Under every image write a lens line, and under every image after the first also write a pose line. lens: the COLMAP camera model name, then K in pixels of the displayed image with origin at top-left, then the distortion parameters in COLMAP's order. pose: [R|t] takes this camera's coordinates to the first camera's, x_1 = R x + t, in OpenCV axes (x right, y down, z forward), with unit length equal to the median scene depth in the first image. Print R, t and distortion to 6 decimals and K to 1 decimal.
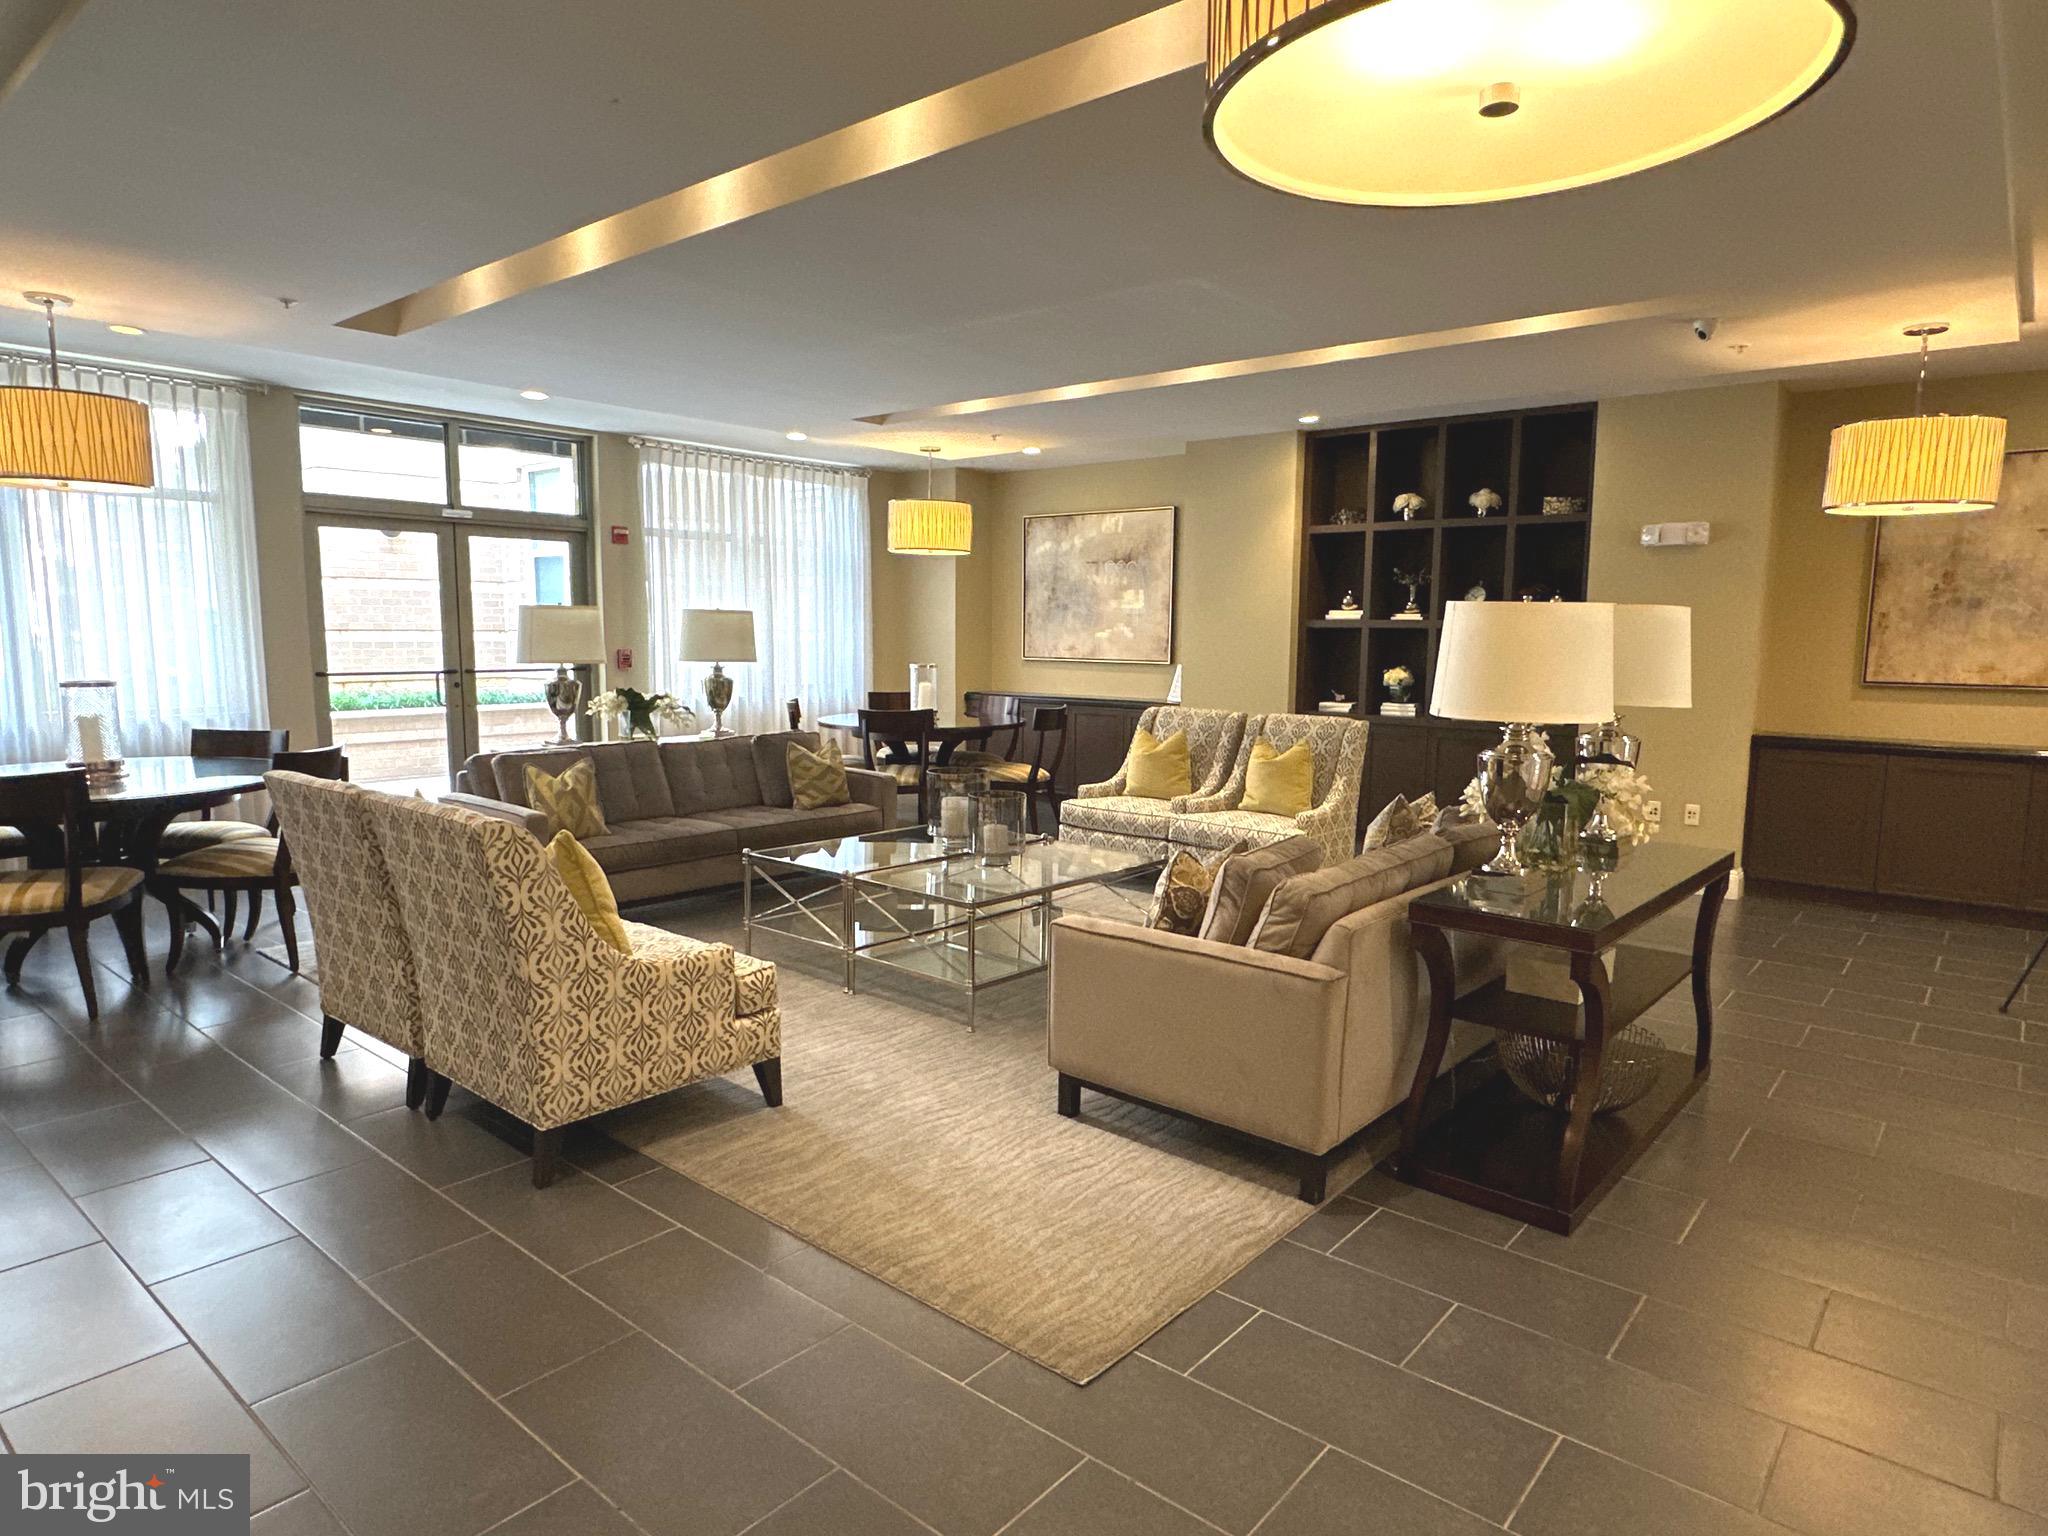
lens RADIAL K [[1199.3, 0, 1024.0], [0, 1199.3, 768.0], [0, 0, 1]] dist [-0.002936, 0.002052]
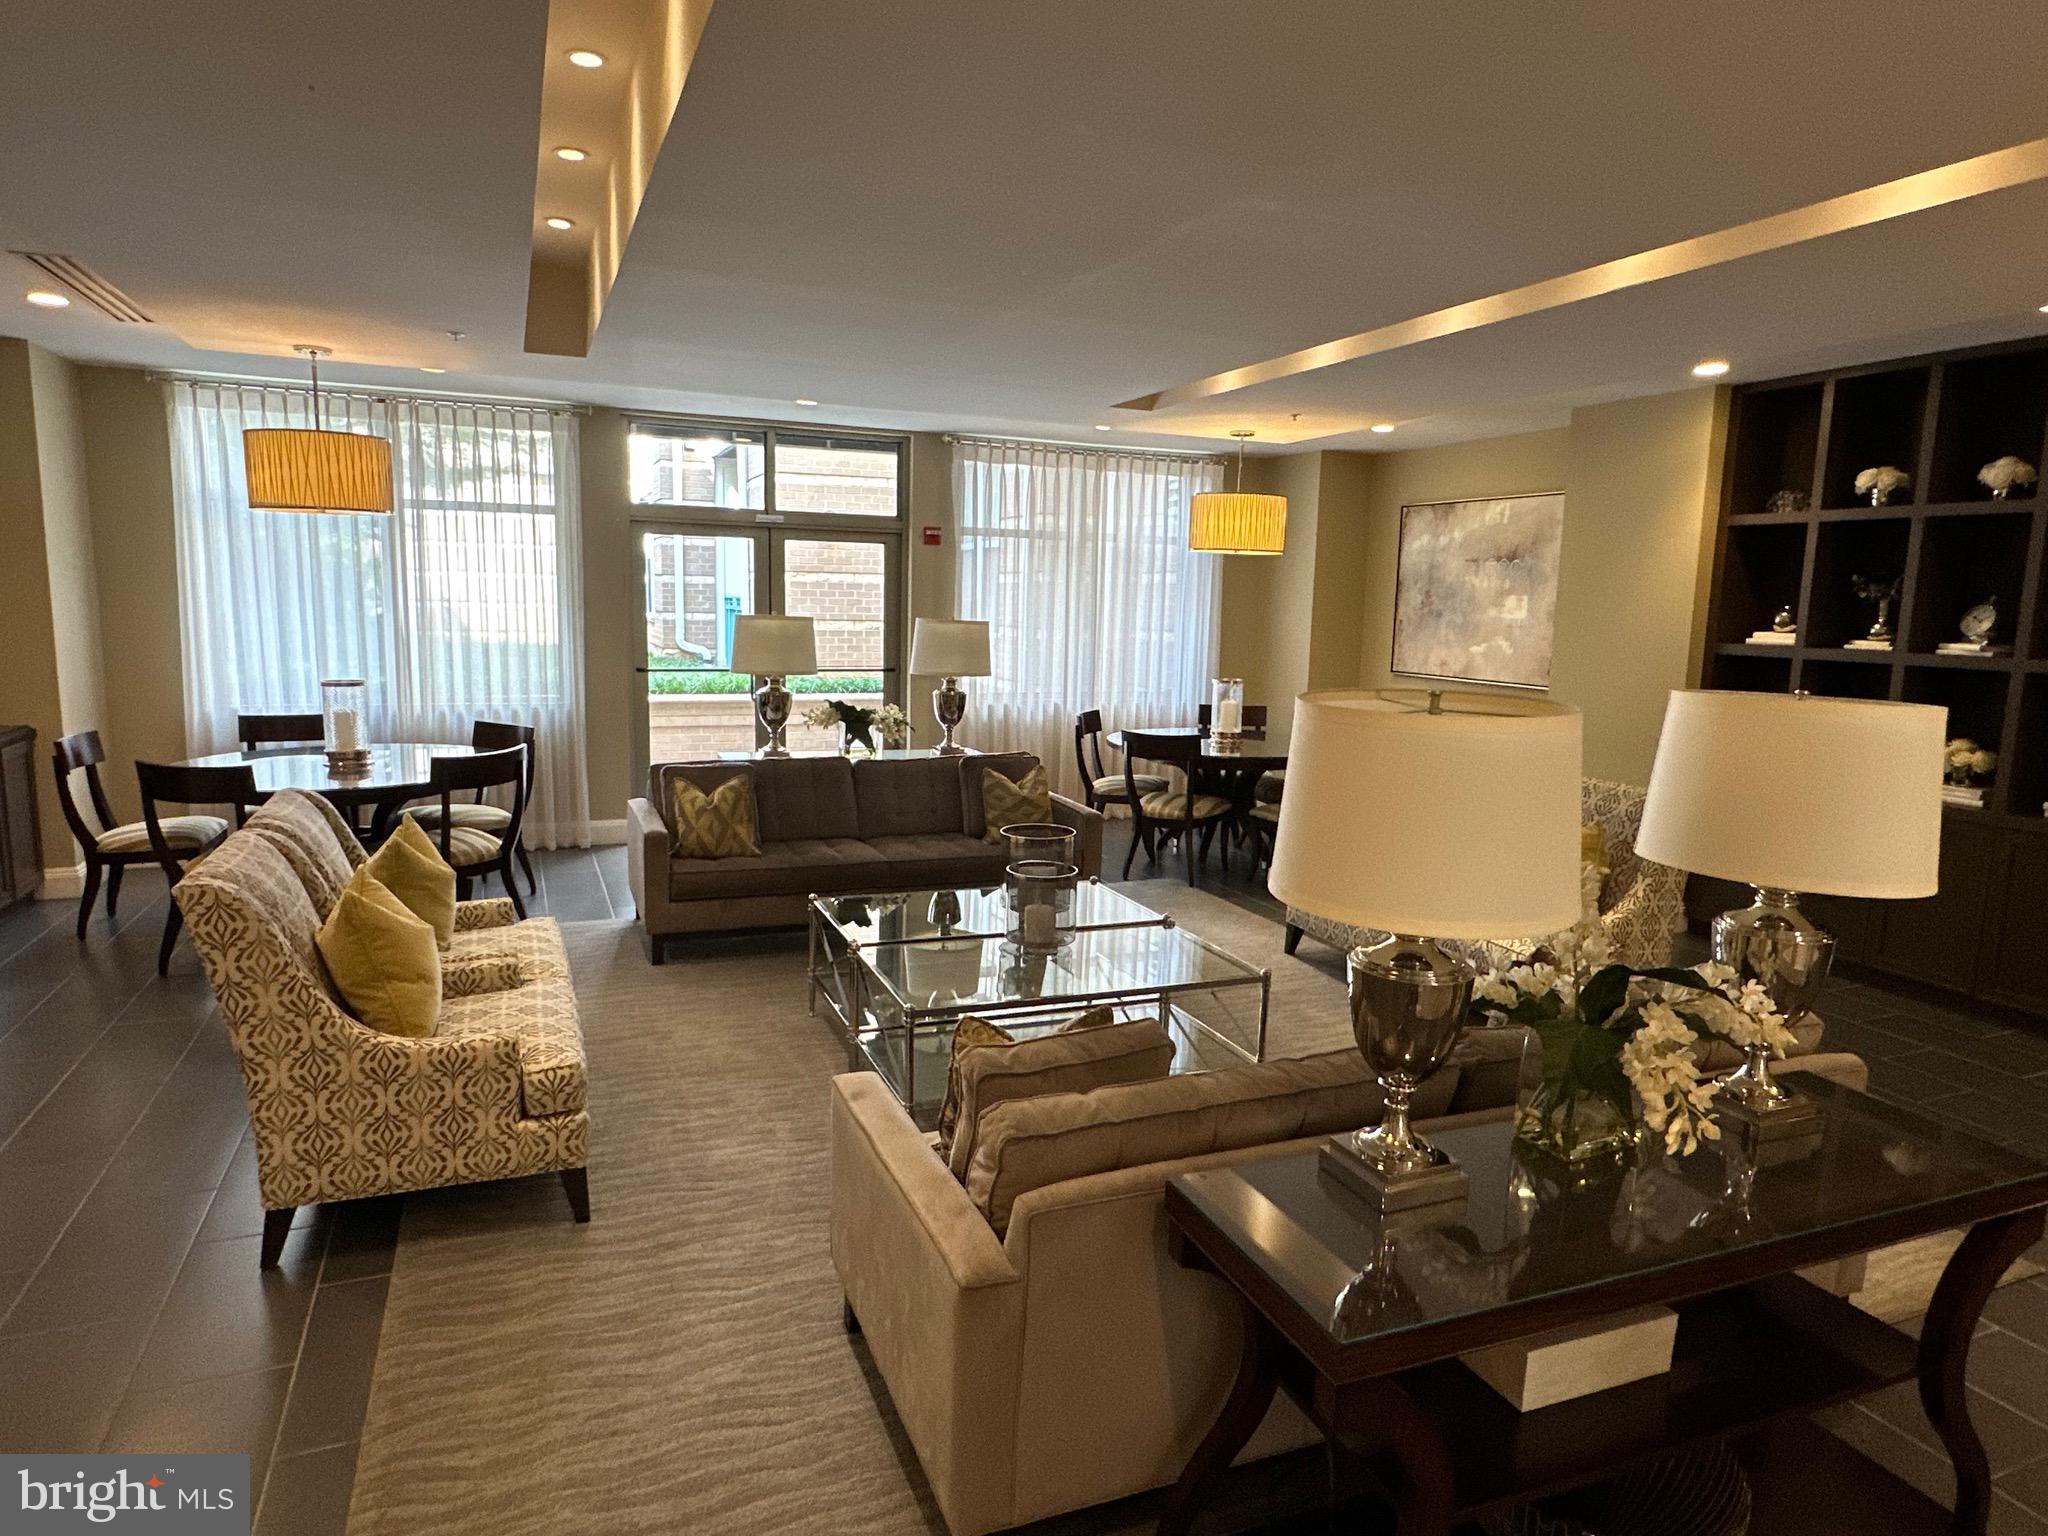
lens RADIAL K [[1202.5, 0, 1024.0], [0, 1202.5, 768.0], [0, 0, 1]] dist [-0.006881, -0.000045]
pose [[0.891242, 0.076199, -0.447081, 0.202931], [-0.068960, 0.997091, 0.032471, -0.044899], [0.448255, 0.001891, 0.893904, 0.163906]]
